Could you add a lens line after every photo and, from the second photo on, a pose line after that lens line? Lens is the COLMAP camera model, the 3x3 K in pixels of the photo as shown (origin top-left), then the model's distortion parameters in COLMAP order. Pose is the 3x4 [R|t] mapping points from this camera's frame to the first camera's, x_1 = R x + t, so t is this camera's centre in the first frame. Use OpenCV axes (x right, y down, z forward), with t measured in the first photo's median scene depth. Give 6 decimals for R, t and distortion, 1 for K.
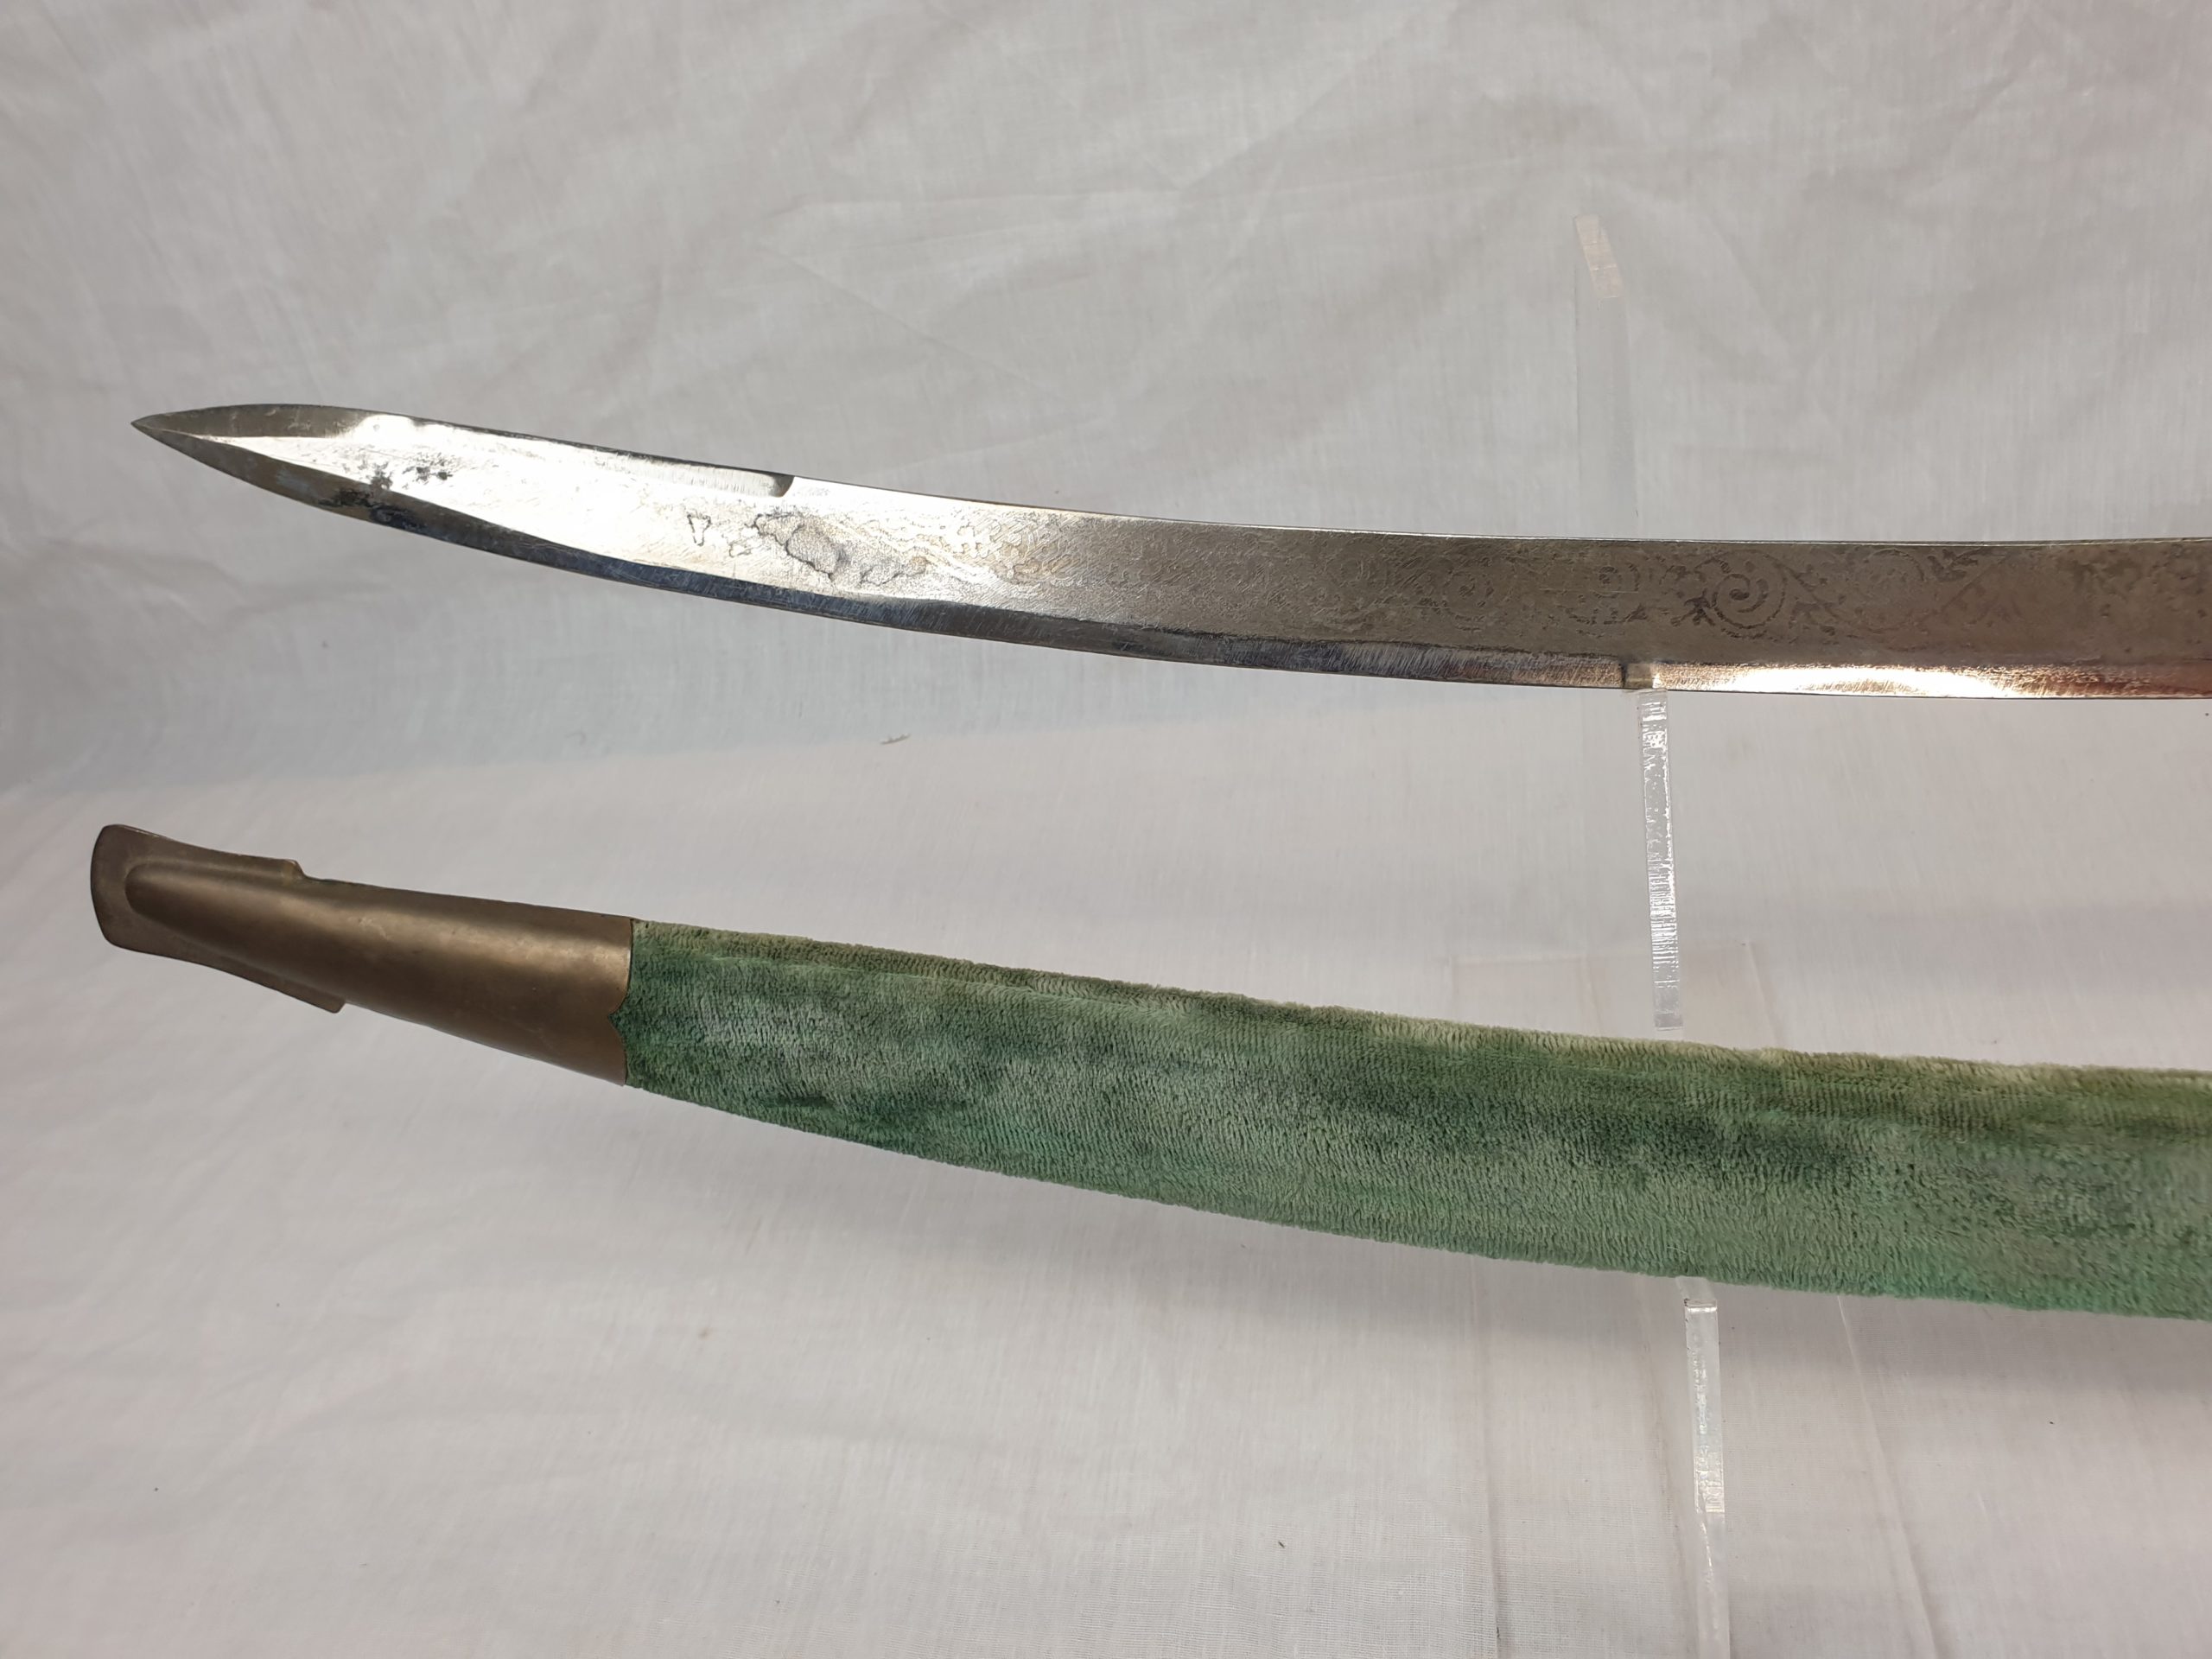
lens RADIAL K [[1753.9, 0, 1120.7], [0, 1753.9, 855.6], [0, 0, 1]] dist [-0.023325, 0.028205]
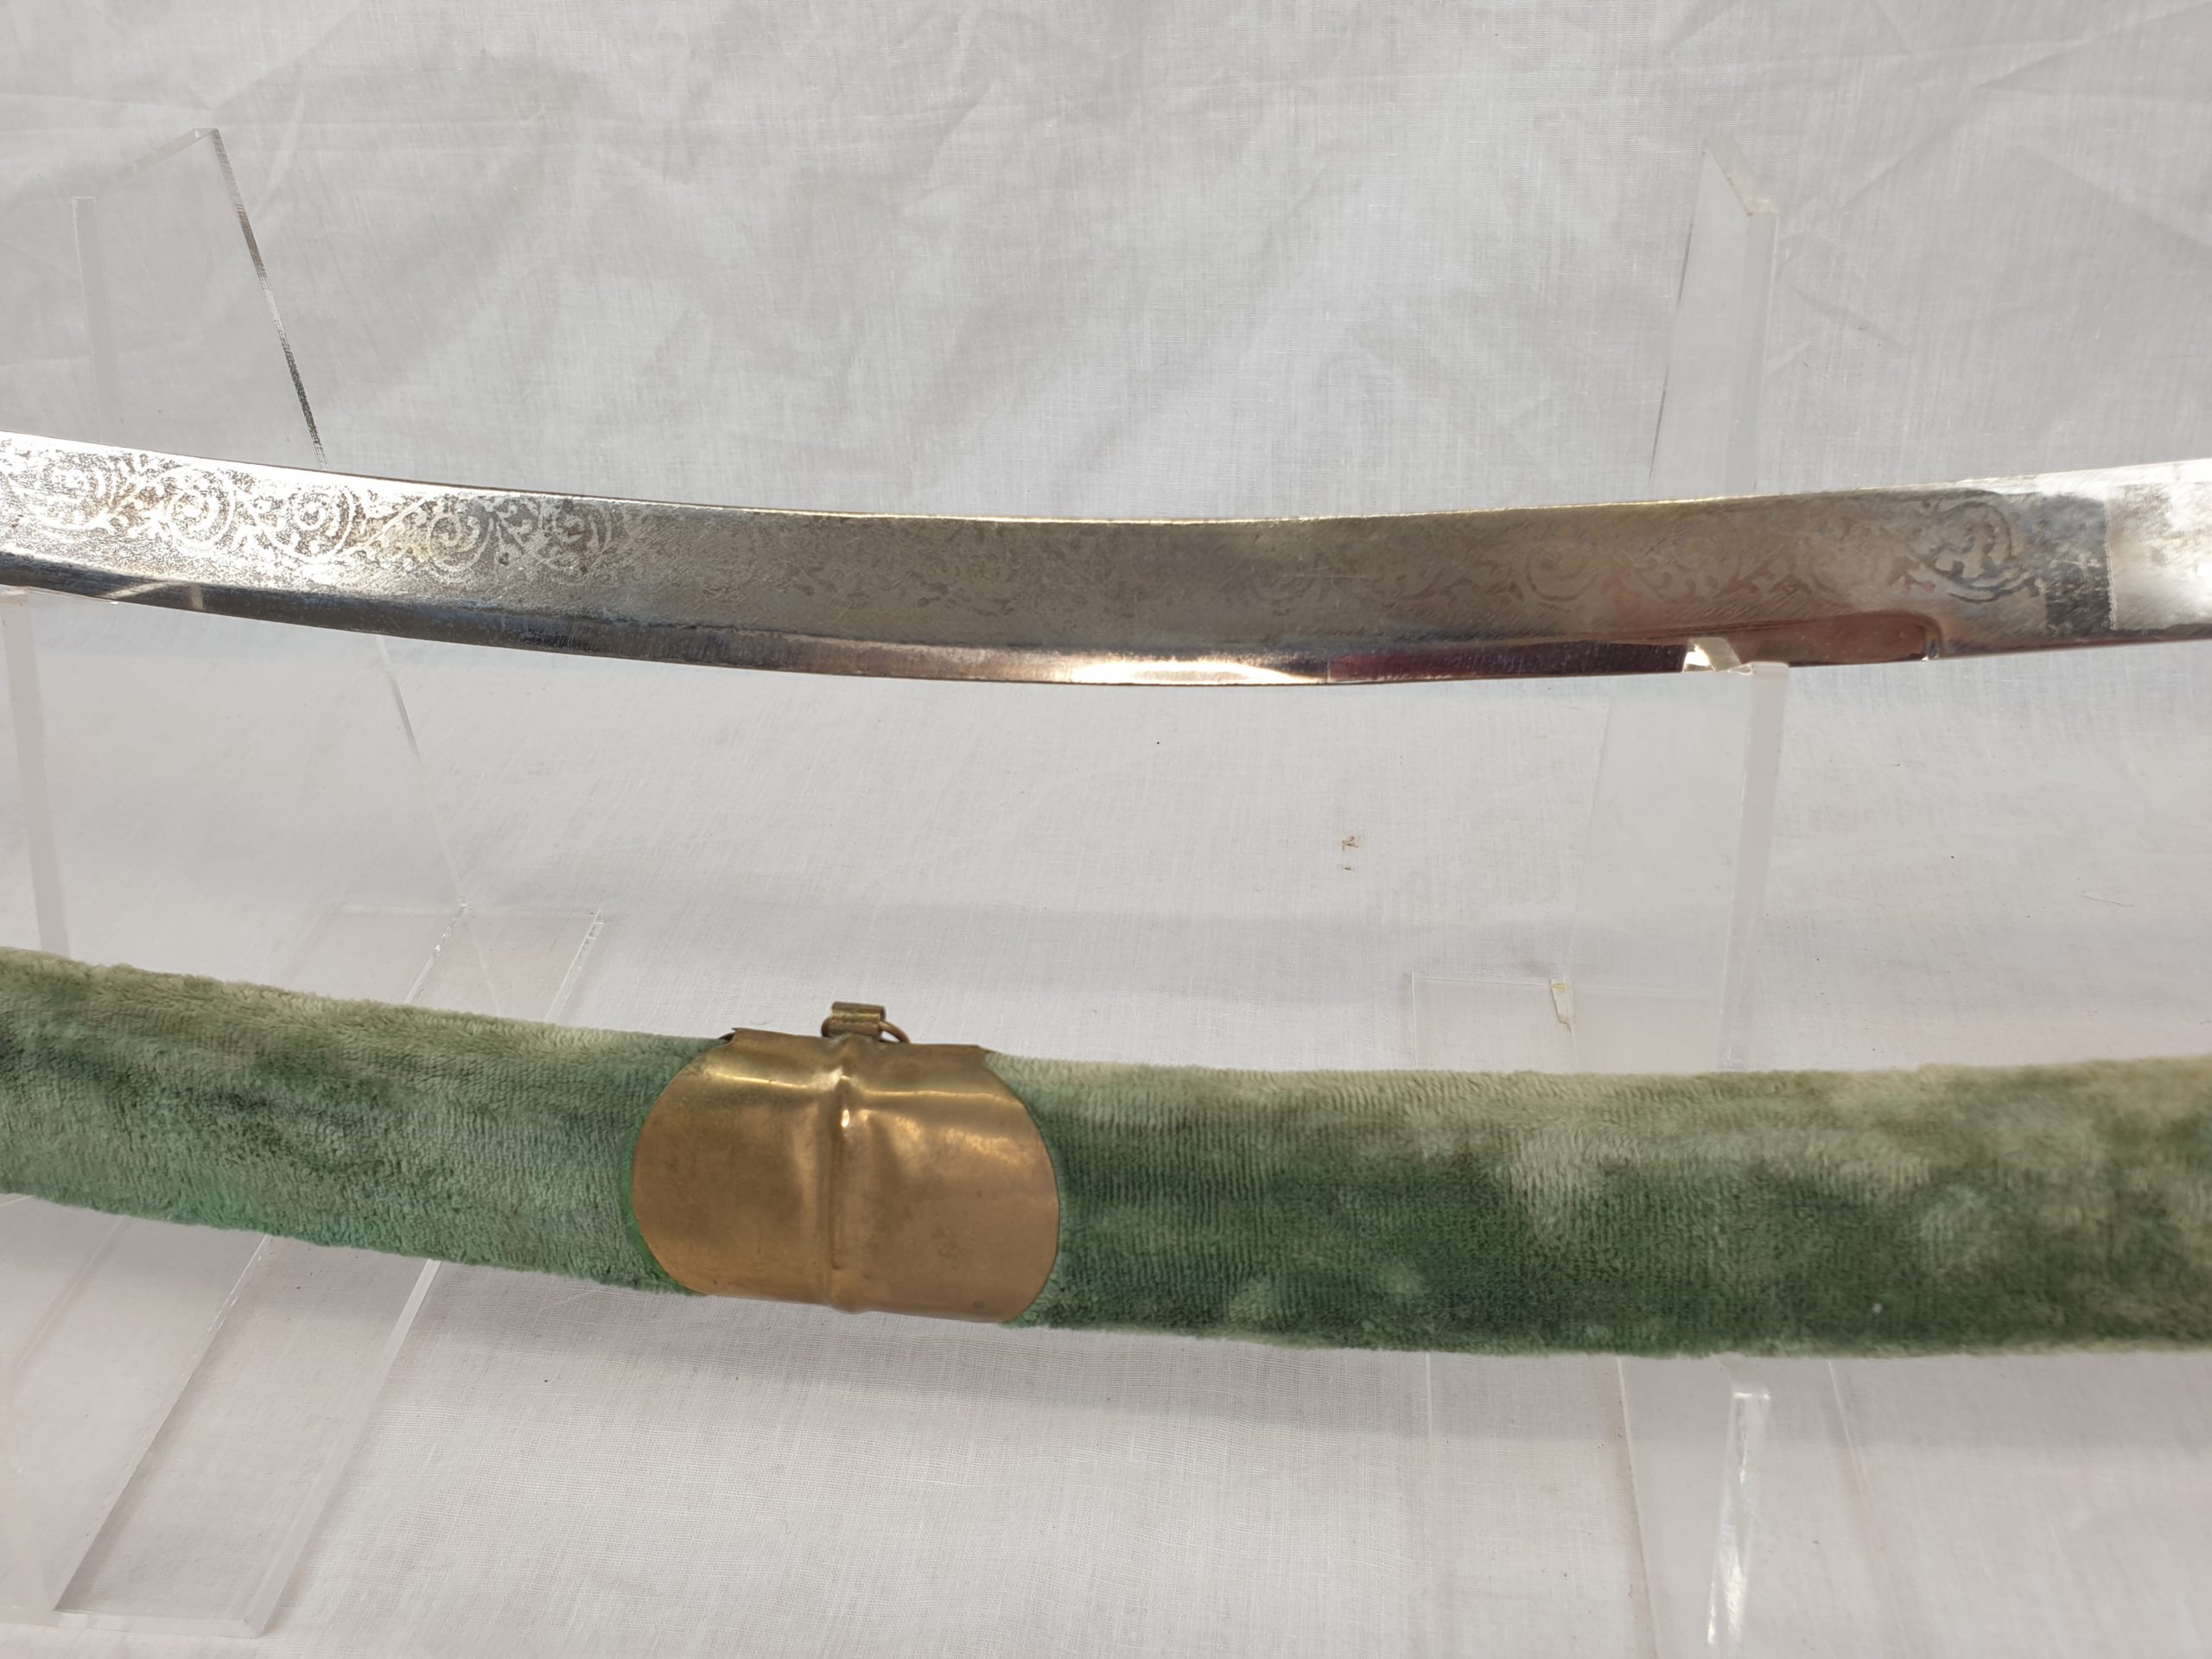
lens RADIAL K [[1753.9, 0, 1103.5], [0, 1753.9, 859.7], [0, 0, 1]] dist [-0.023325, 0.028205]
pose [[0.989108, 0.091871, 0.114997, 0.473420], [-0.089980, 0.995711, -0.021539, 0.013241], [-0.116483, 0.010957, 0.993132, -0.022257]]
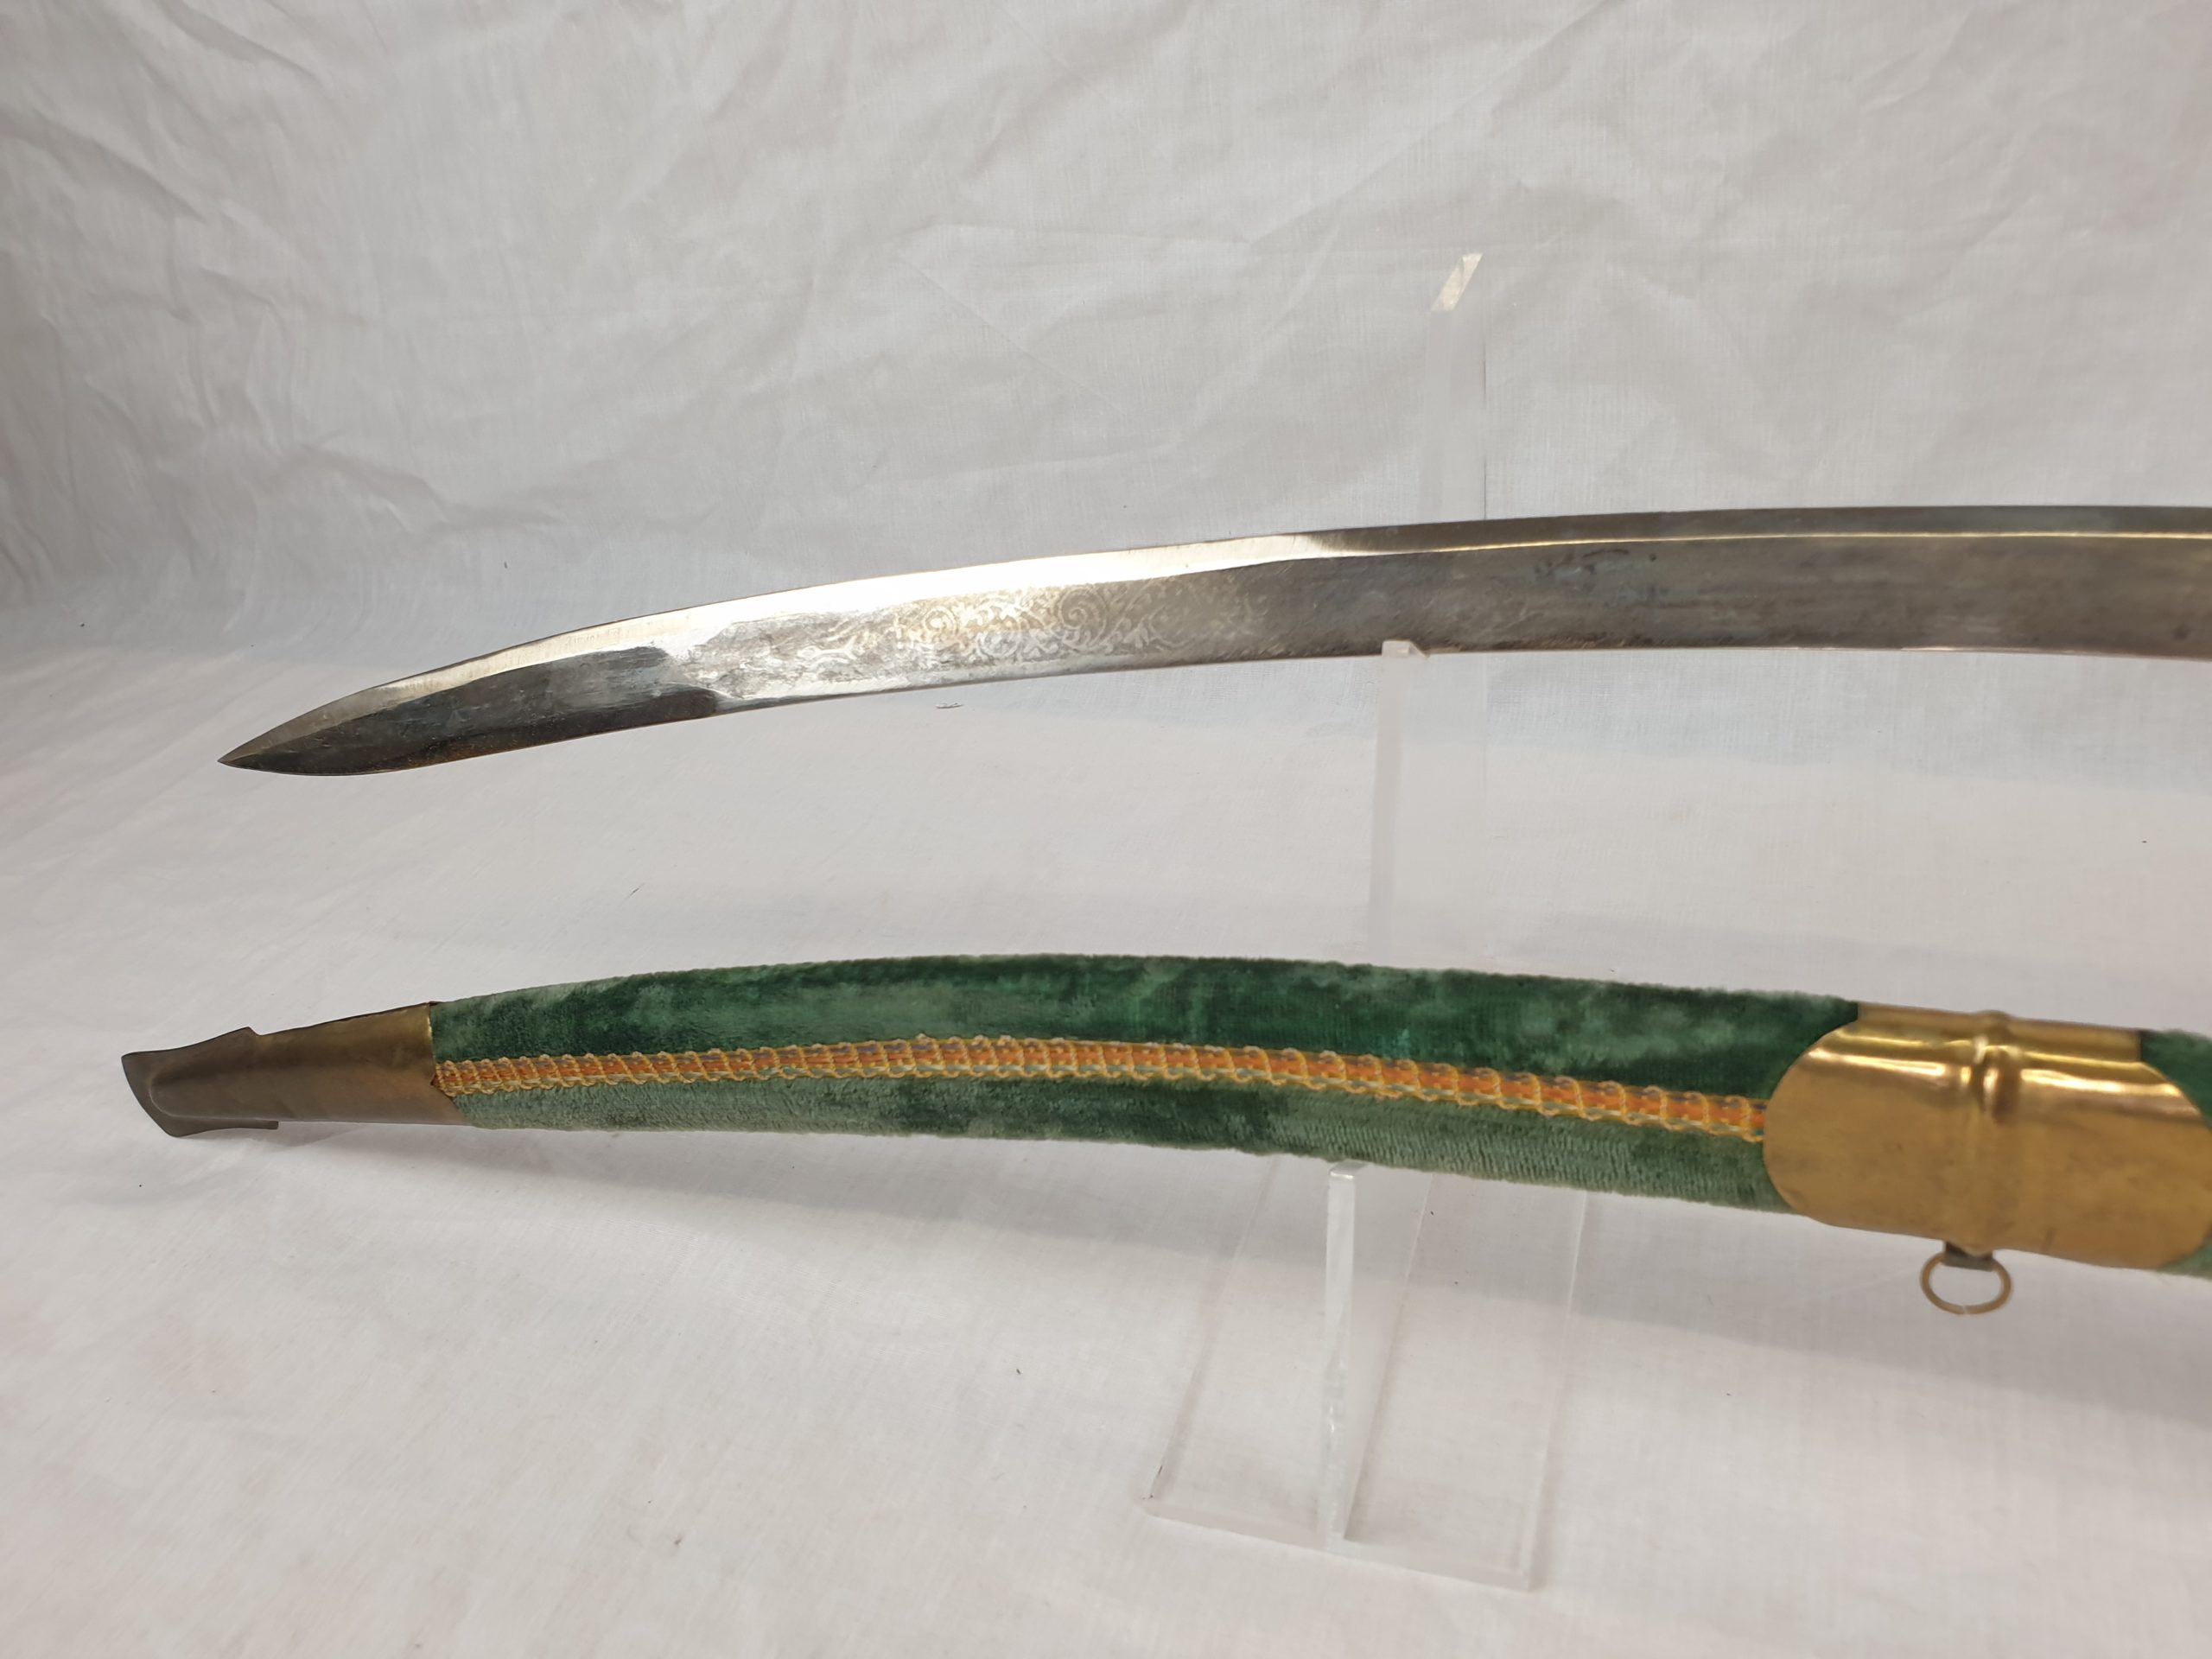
lens RADIAL K [[1753.9, 0, 1113.5], [0, 1753.9, 860.6], [0, 0, 1]] dist [-0.023325, 0.028205]
pose [[0.975637, 0.161036, -0.148993, 0.187260], [-0.170485, 0.983939, -0.052902, 0.084468], [0.138081, 0.077014, 0.987422, -0.086566]]
